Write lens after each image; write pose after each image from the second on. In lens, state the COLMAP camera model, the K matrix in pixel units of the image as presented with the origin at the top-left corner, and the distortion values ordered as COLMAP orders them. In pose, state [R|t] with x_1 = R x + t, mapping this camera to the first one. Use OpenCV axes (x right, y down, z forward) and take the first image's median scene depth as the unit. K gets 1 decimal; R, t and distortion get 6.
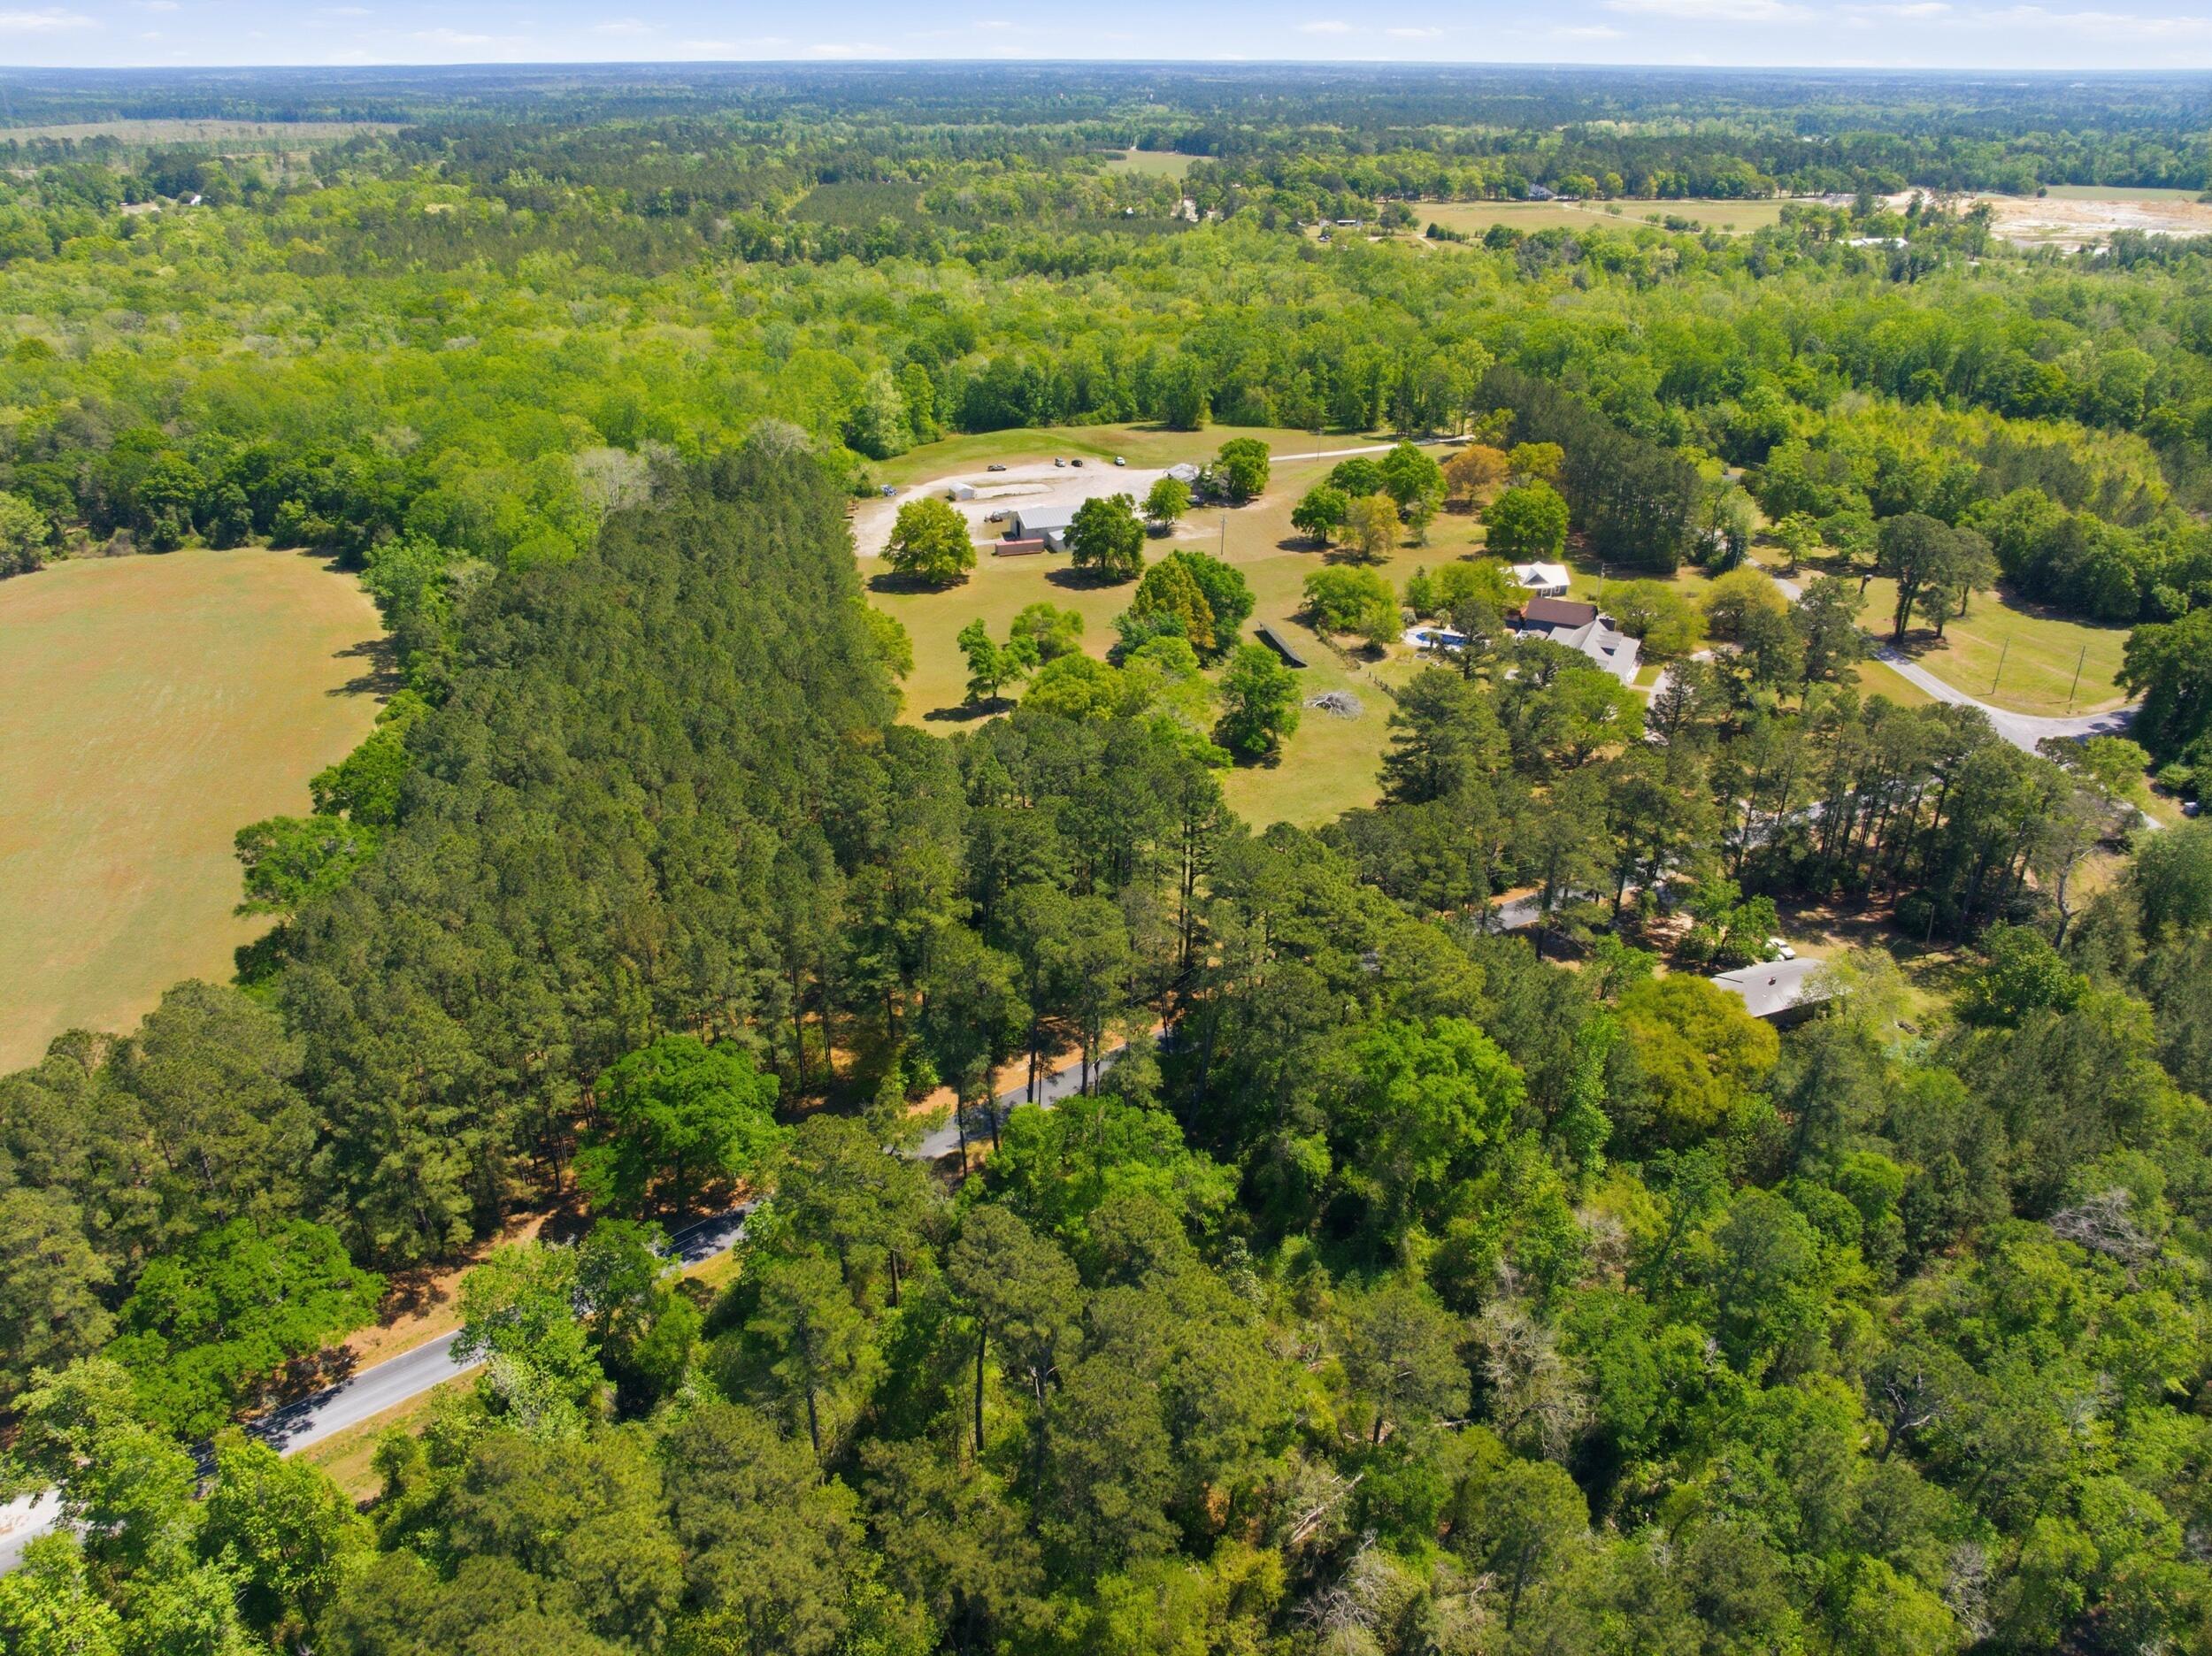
lens RADIAL K [[1535.6, 0, 1105.3], [0, 1535.6, 821.6], [0, 0, 1]] dist [-0.060130, 0.036932]
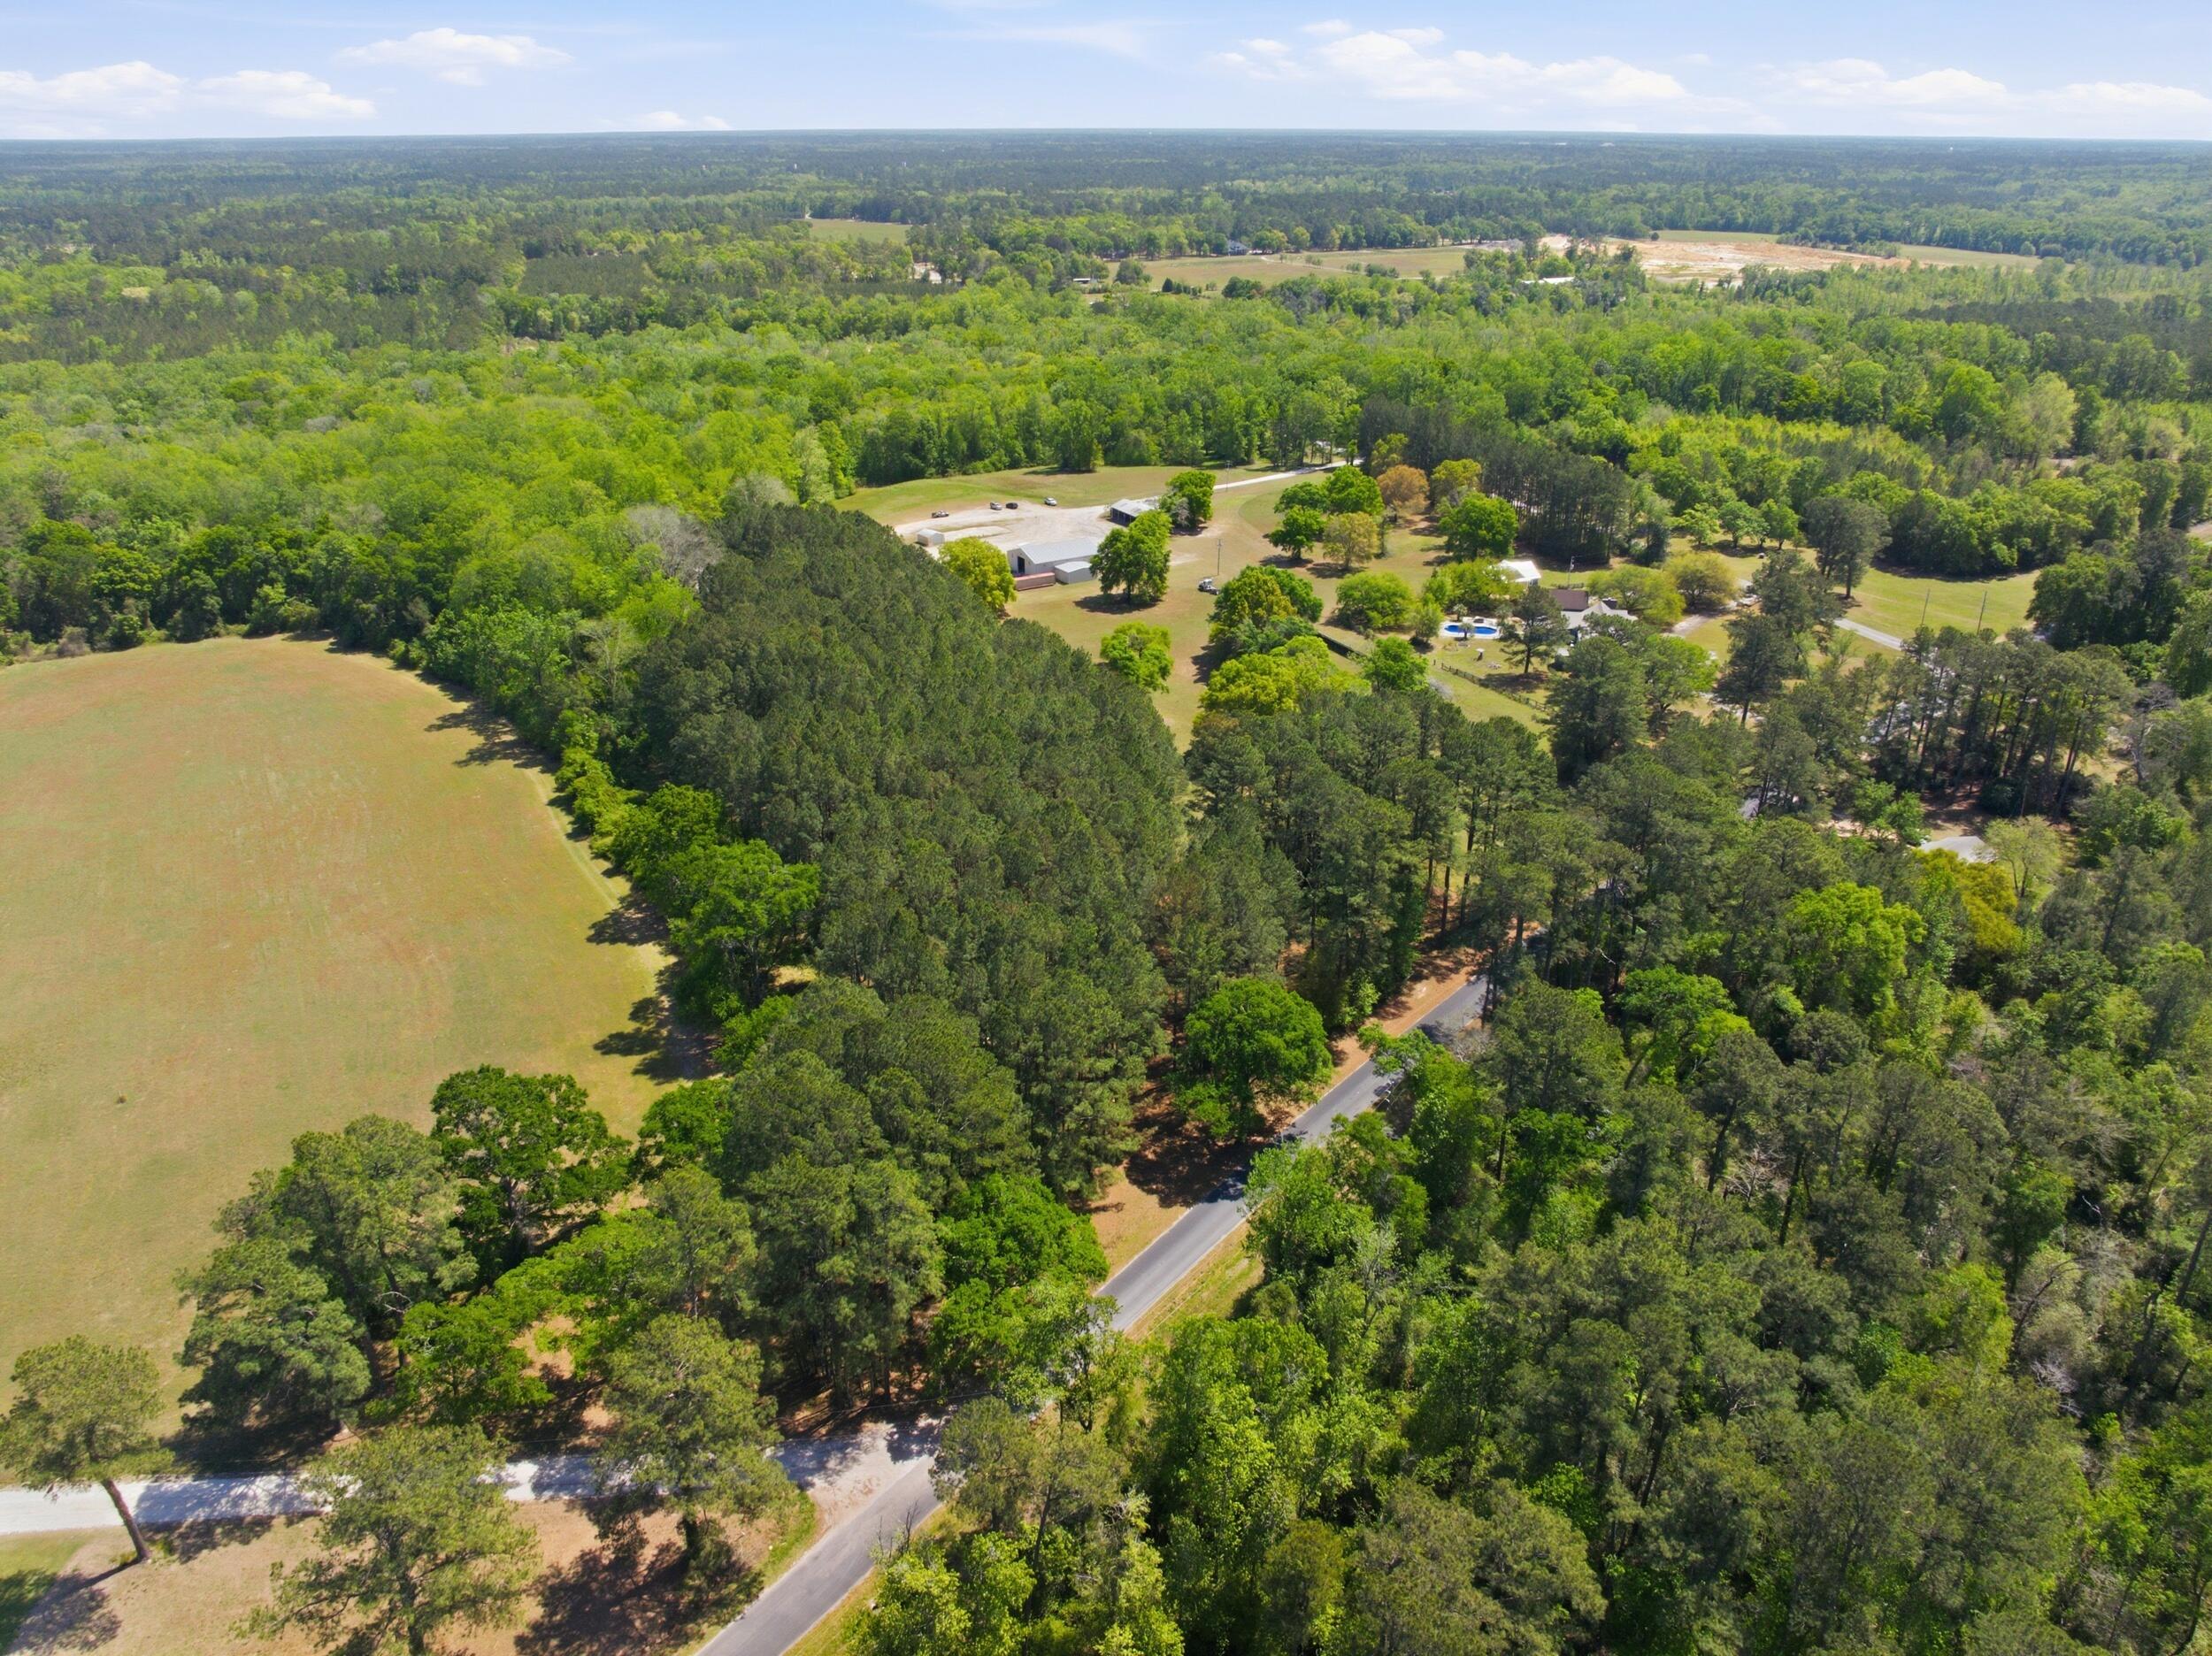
lens RADIAL K [[1563.7, 0, 1110.2], [0, 1563.7, 796.2], [0, 0, 1]] dist [-0.062981, 0.029621]
pose [[0.971115, -0.097890, 0.217606, -0.224650], [0.110498, 0.992787, -0.046516, 0.019269], [-0.211483, 0.069217, 0.974928, -0.033600]]
